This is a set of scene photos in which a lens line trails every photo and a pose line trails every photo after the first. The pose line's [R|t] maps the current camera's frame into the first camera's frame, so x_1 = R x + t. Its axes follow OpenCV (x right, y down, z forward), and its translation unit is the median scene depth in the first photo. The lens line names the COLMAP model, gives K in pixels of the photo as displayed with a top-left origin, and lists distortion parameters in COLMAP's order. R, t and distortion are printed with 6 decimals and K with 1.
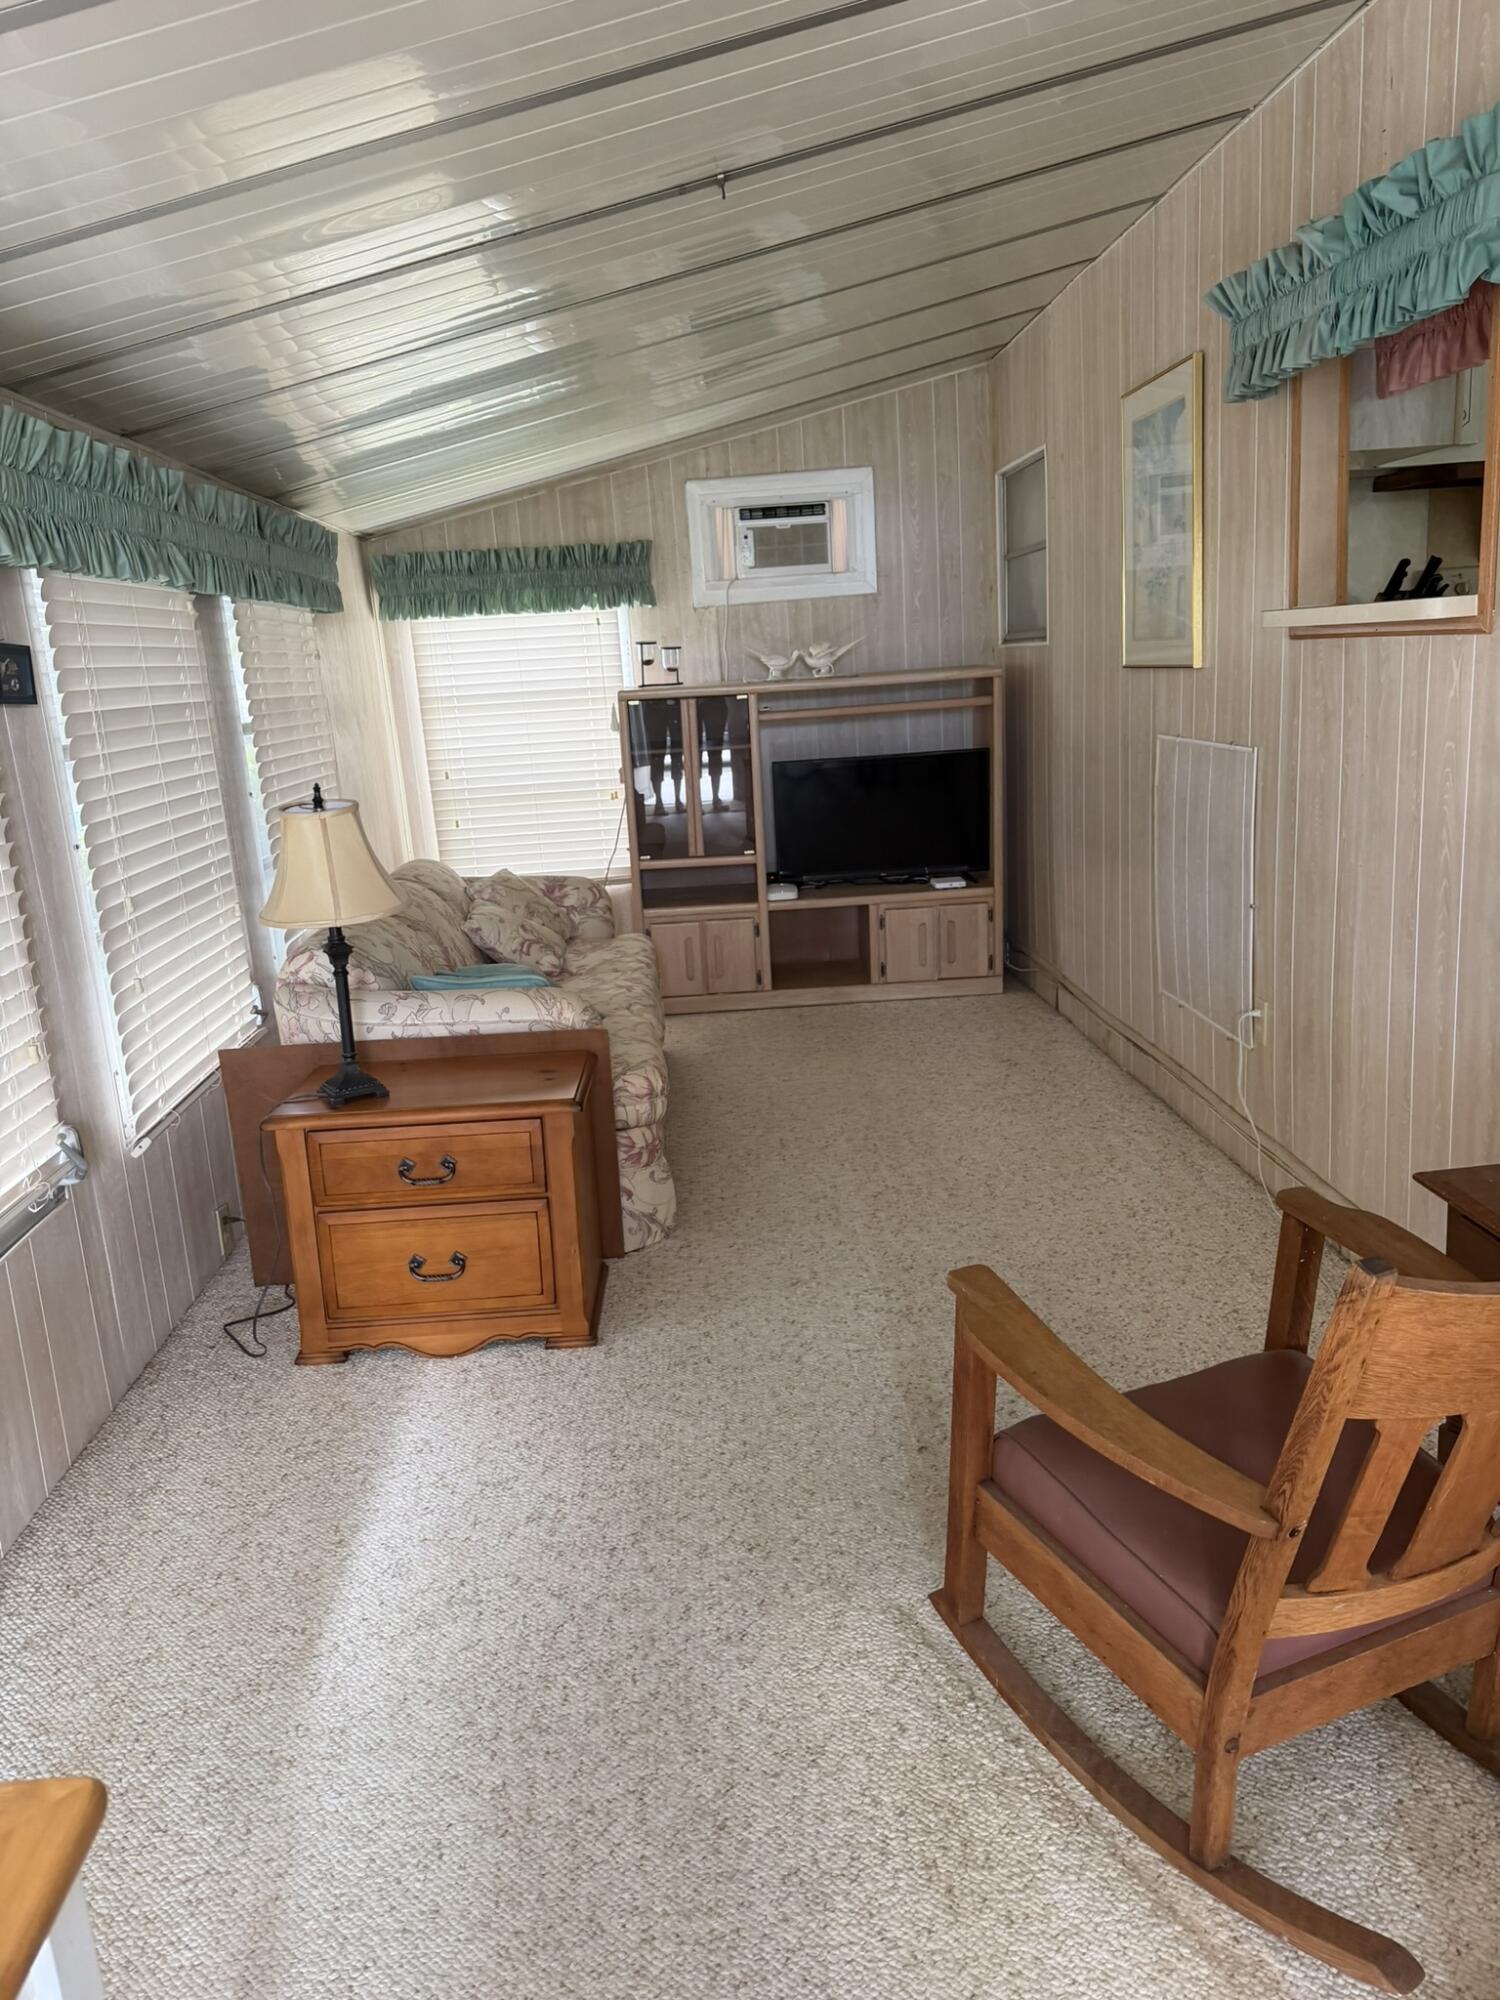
lens RADIAL K [[1402.9, 0, 714.4], [0, 1402.9, 987.2], [0, 0, 1]] dist [0.069027, -0.100420]
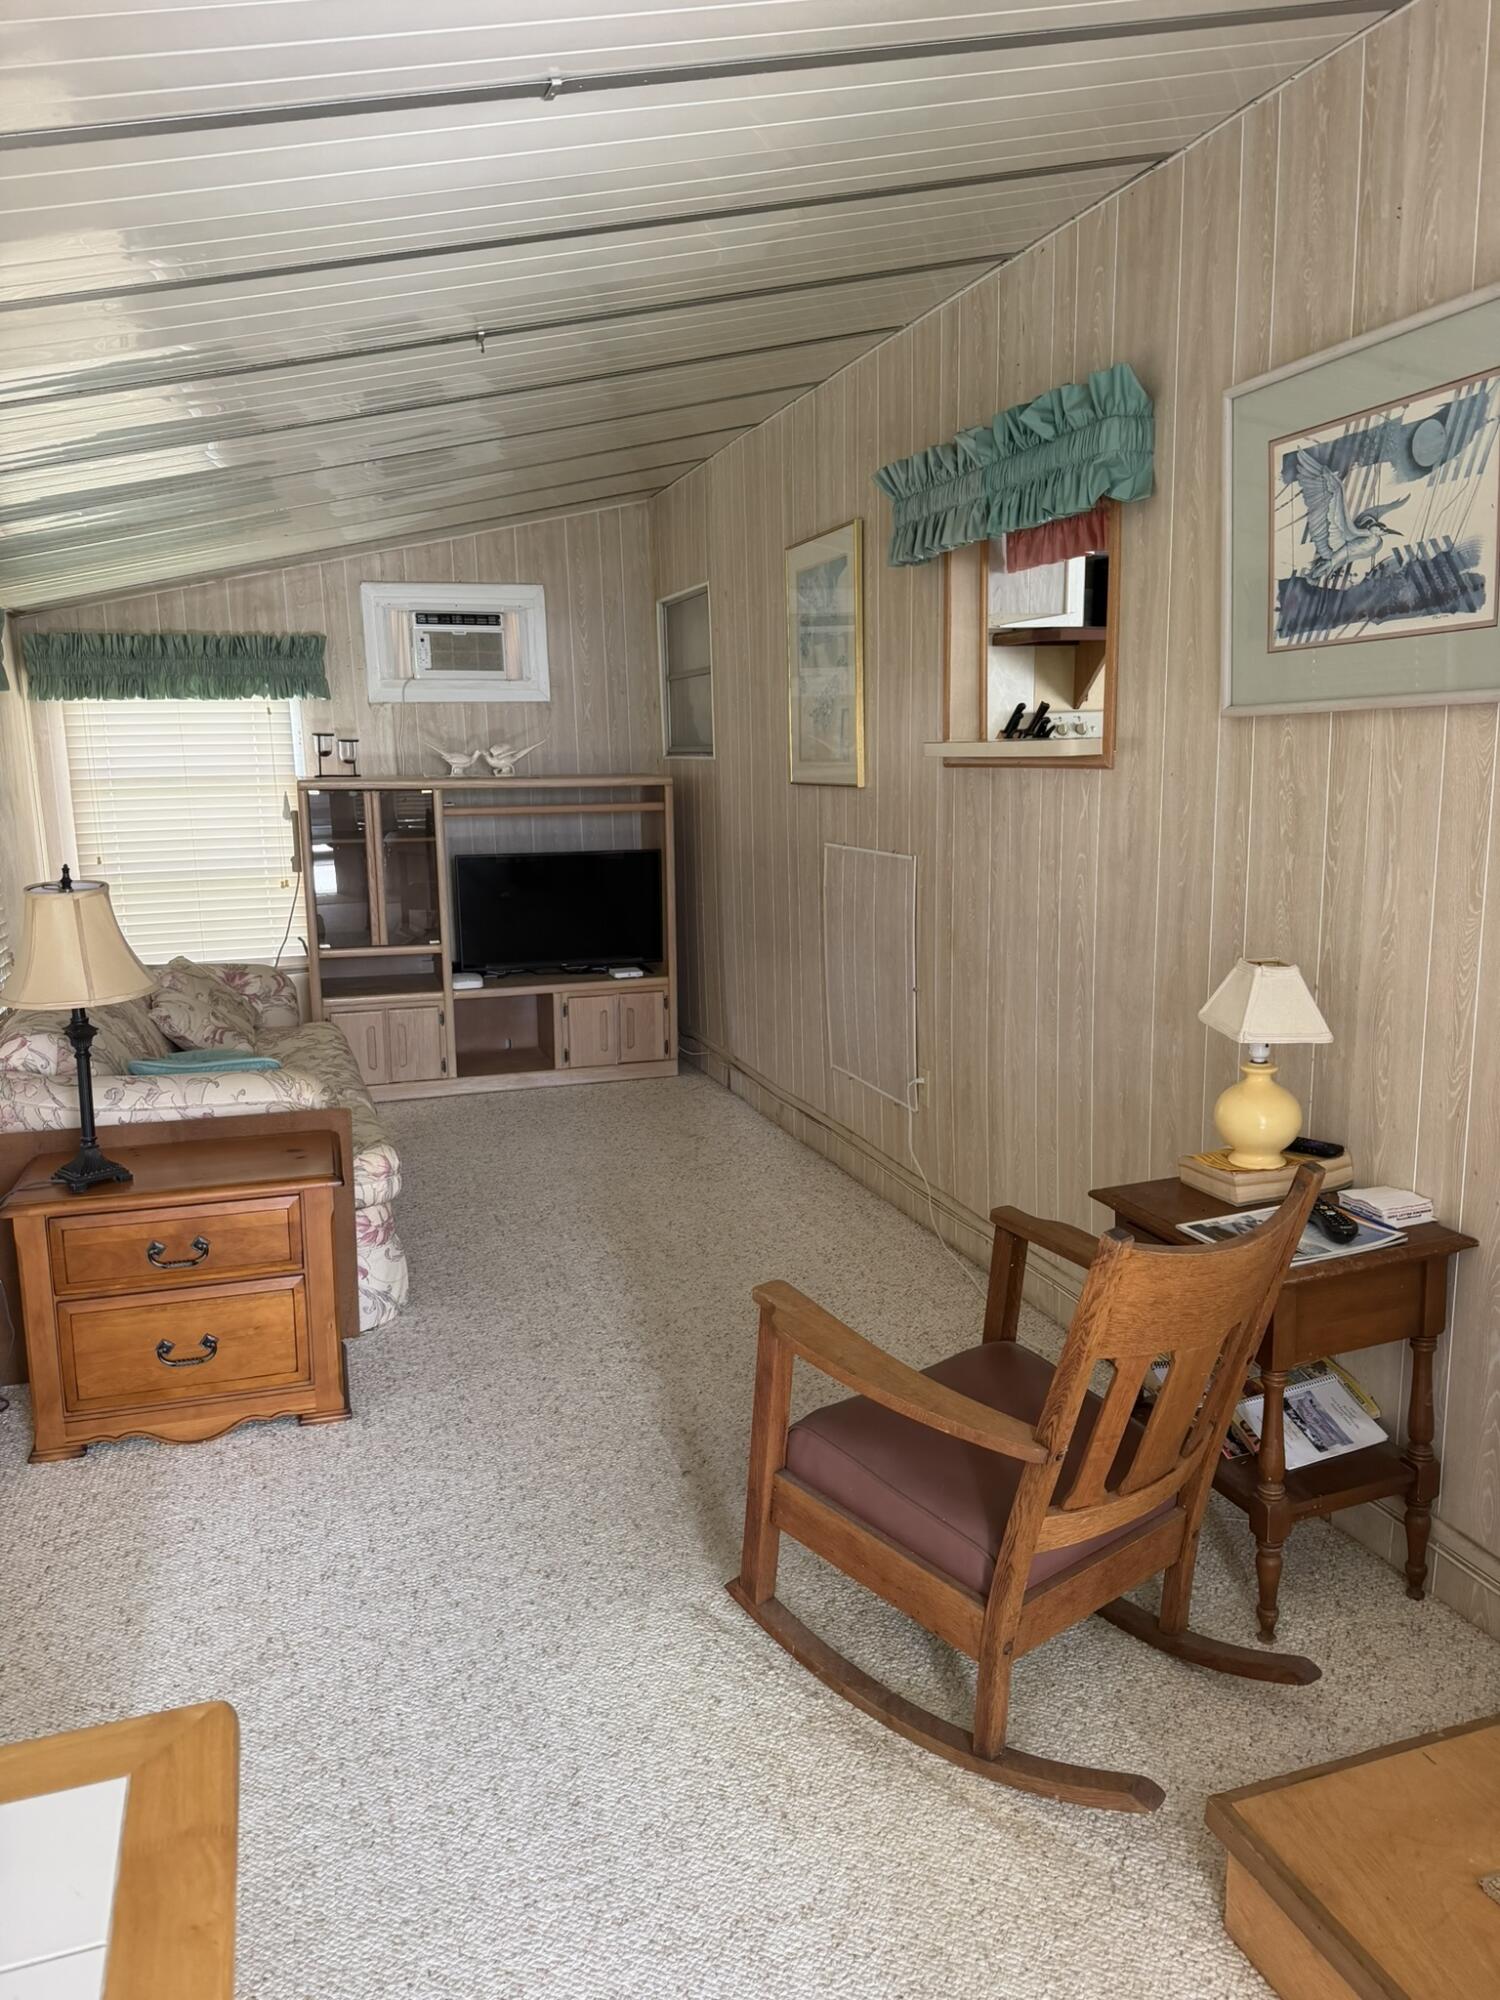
lens RADIAL K [[1402.9, 0, 732.5], [0, 1402.9, 993.3], [0, 0, 1]] dist [0.055659, -0.081919]
pose [[0.960052, -0.003103, 0.279805, -0.103859], [0.021283, 0.997852, -0.061961, 0.017189], [-0.279011, 0.065441, 0.958055, -0.076711]]
